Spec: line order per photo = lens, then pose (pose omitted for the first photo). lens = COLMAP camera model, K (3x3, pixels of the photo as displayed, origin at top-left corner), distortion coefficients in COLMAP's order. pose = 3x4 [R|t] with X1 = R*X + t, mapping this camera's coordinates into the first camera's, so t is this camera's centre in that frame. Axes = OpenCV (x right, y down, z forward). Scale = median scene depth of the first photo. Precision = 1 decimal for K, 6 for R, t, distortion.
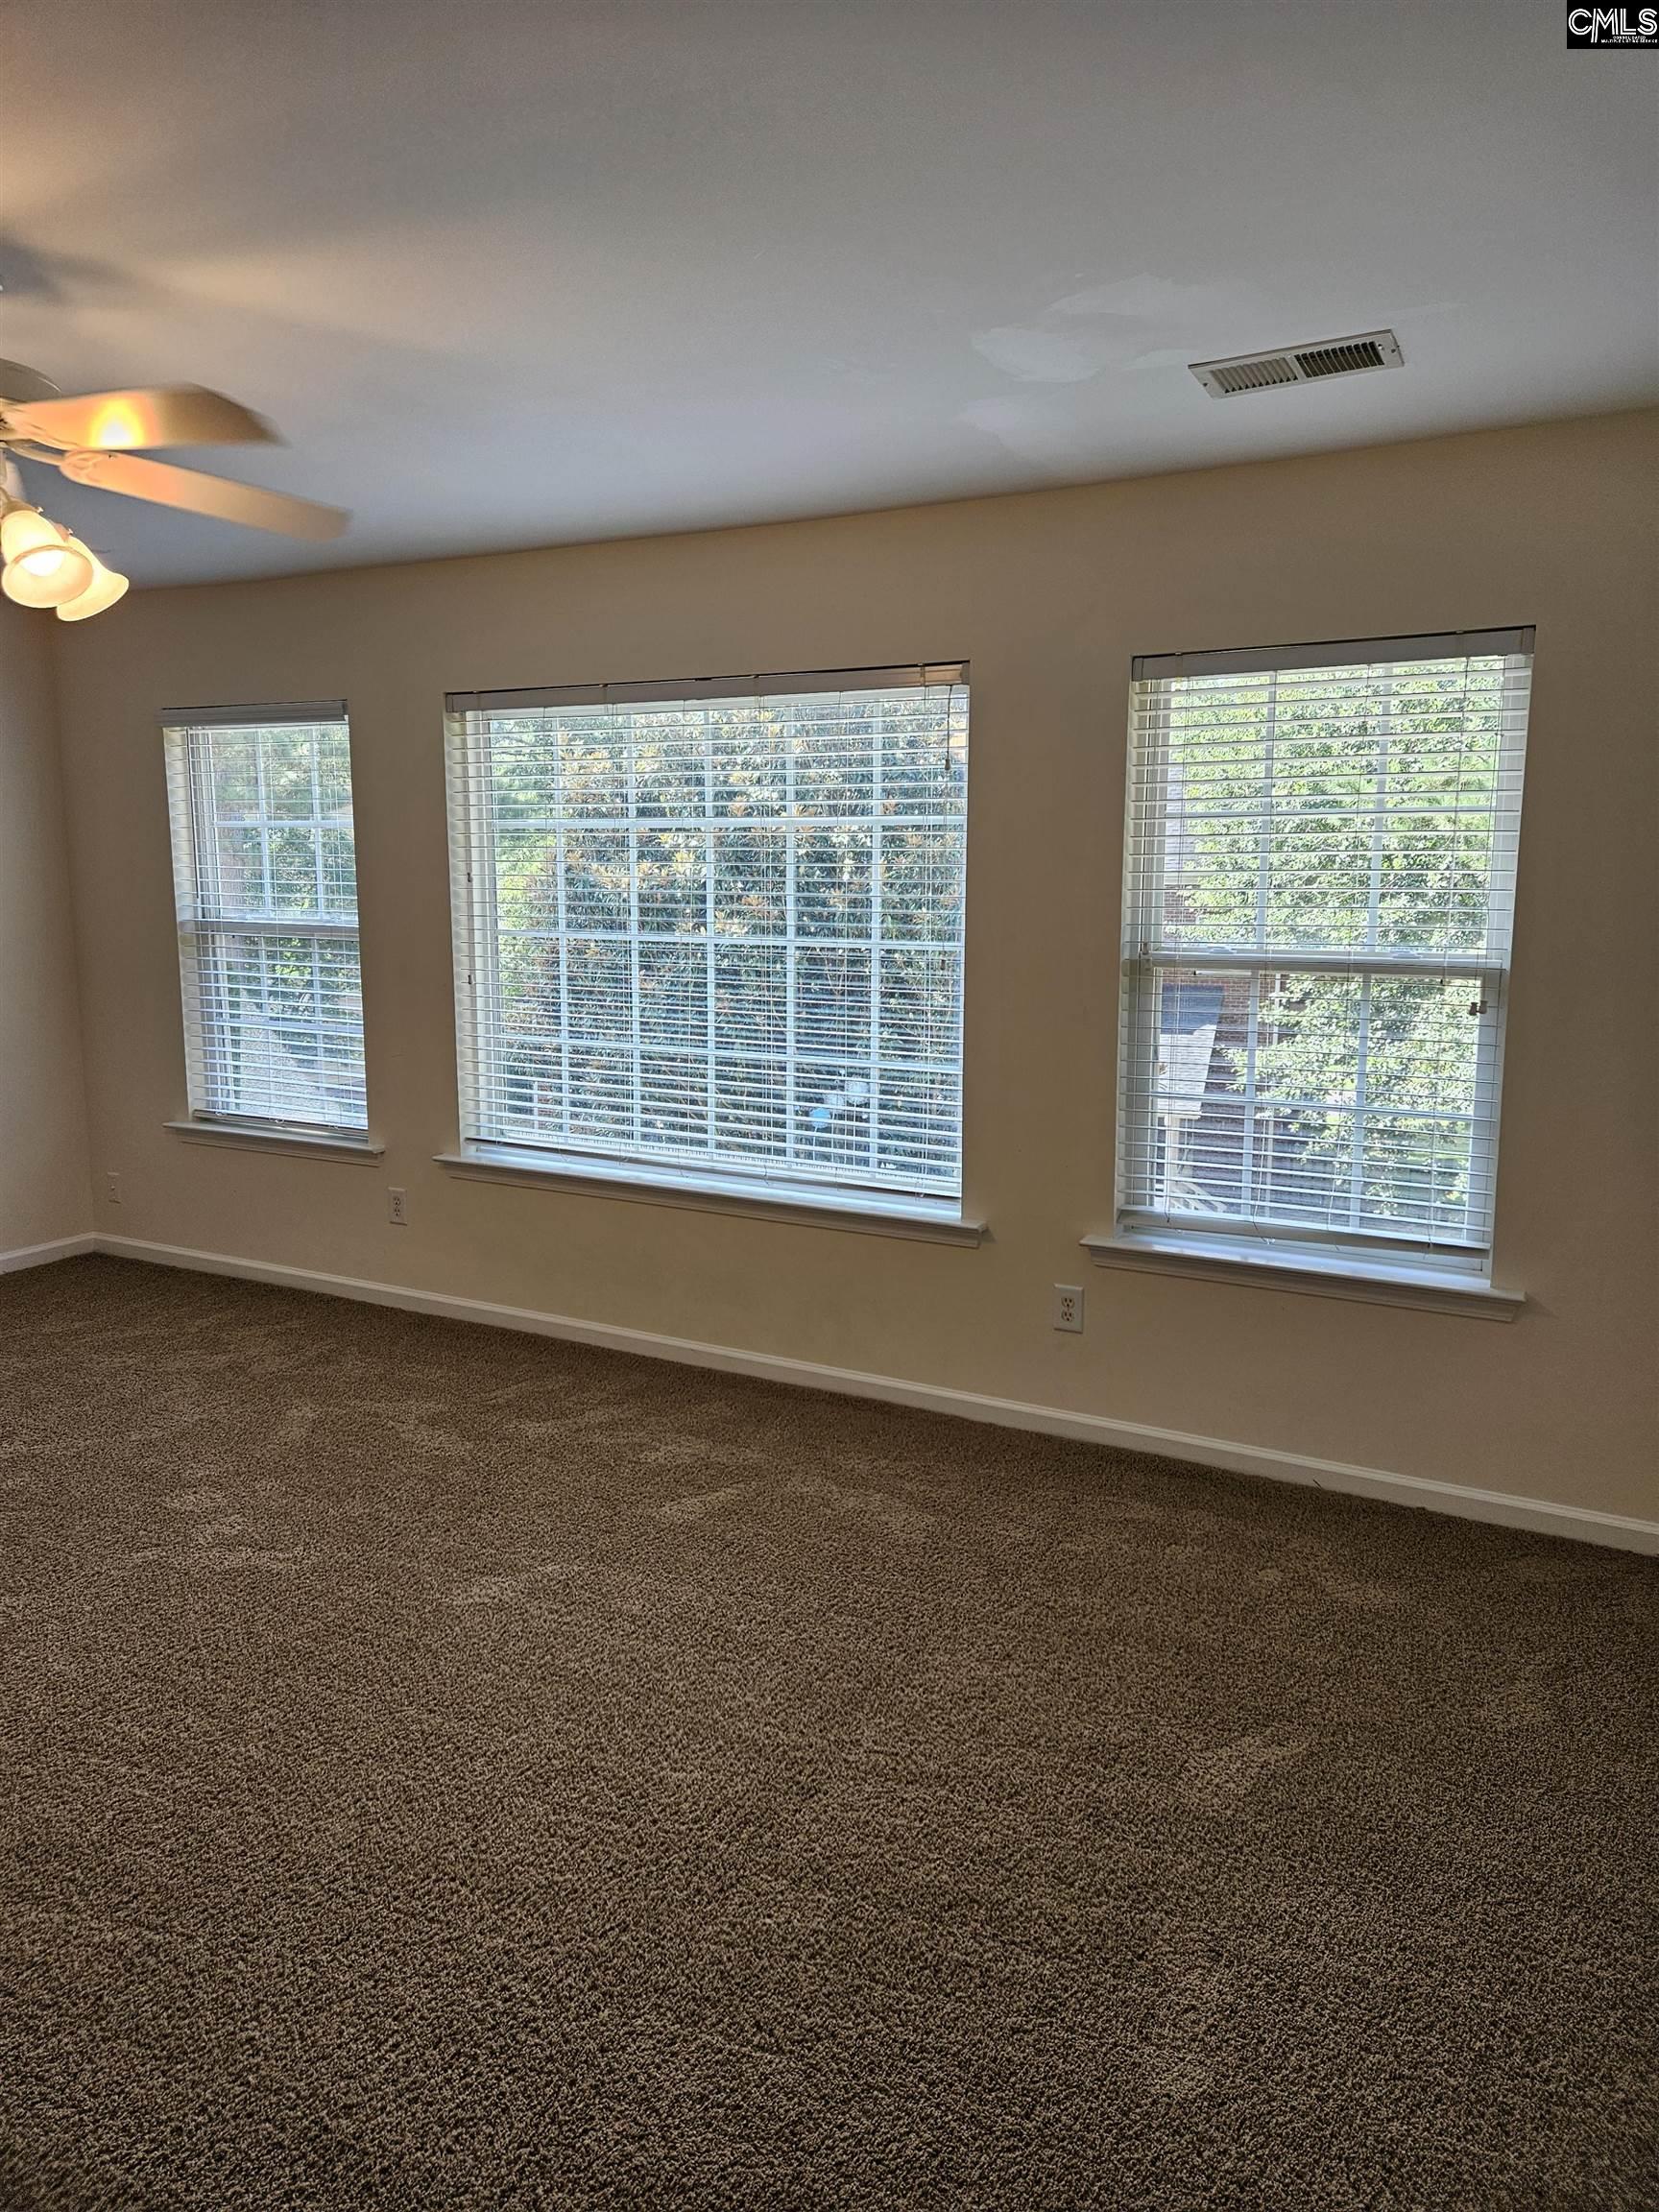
lens RADIAL K [[1482.0, 0, 835.4], [0, 1482.0, 1095.5], [0, 0, 1]] dist [0.070612, -0.047888]
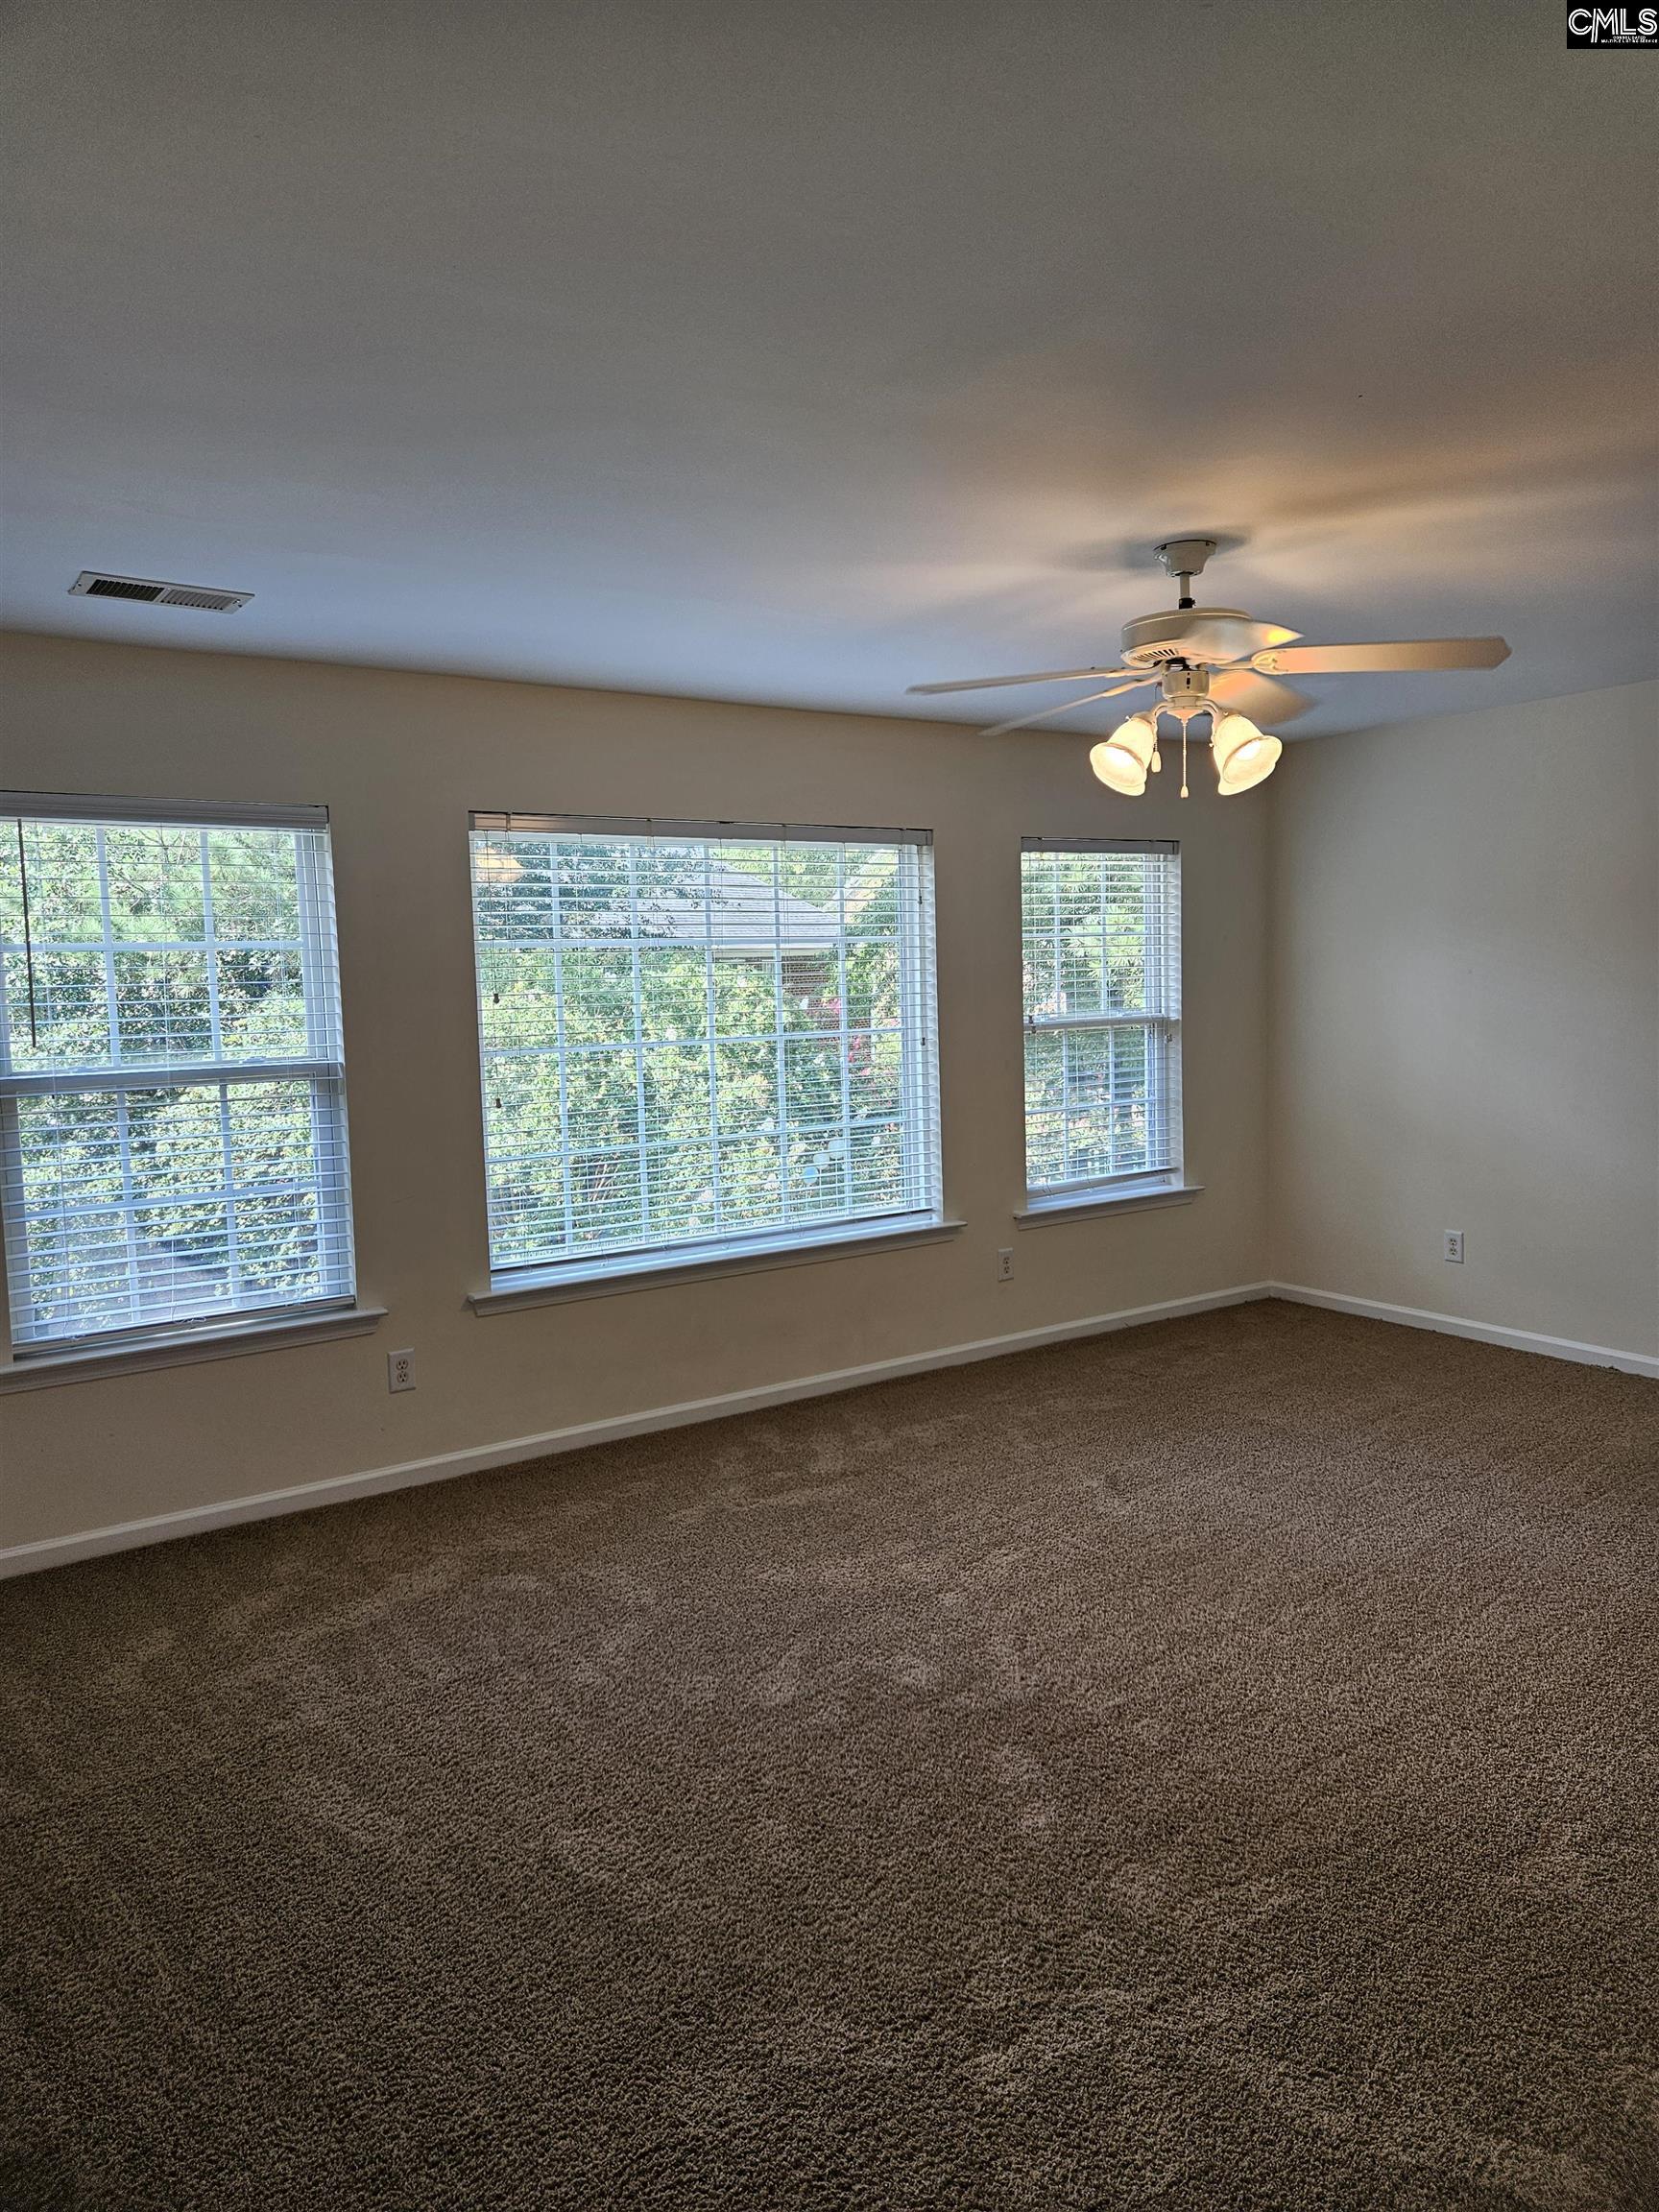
lens RADIAL K [[1482.0, 0, 823.2], [0, 1482.0, 1121.1], [0, 0, 1]] dist [0.070612, -0.047888]
pose [[0.467798, -0.115350, 0.876276, -1.121396], [0.161986, 0.985843, 0.043297, -0.083959], [-0.868865, 0.121690, 0.479860, 0.399636]]
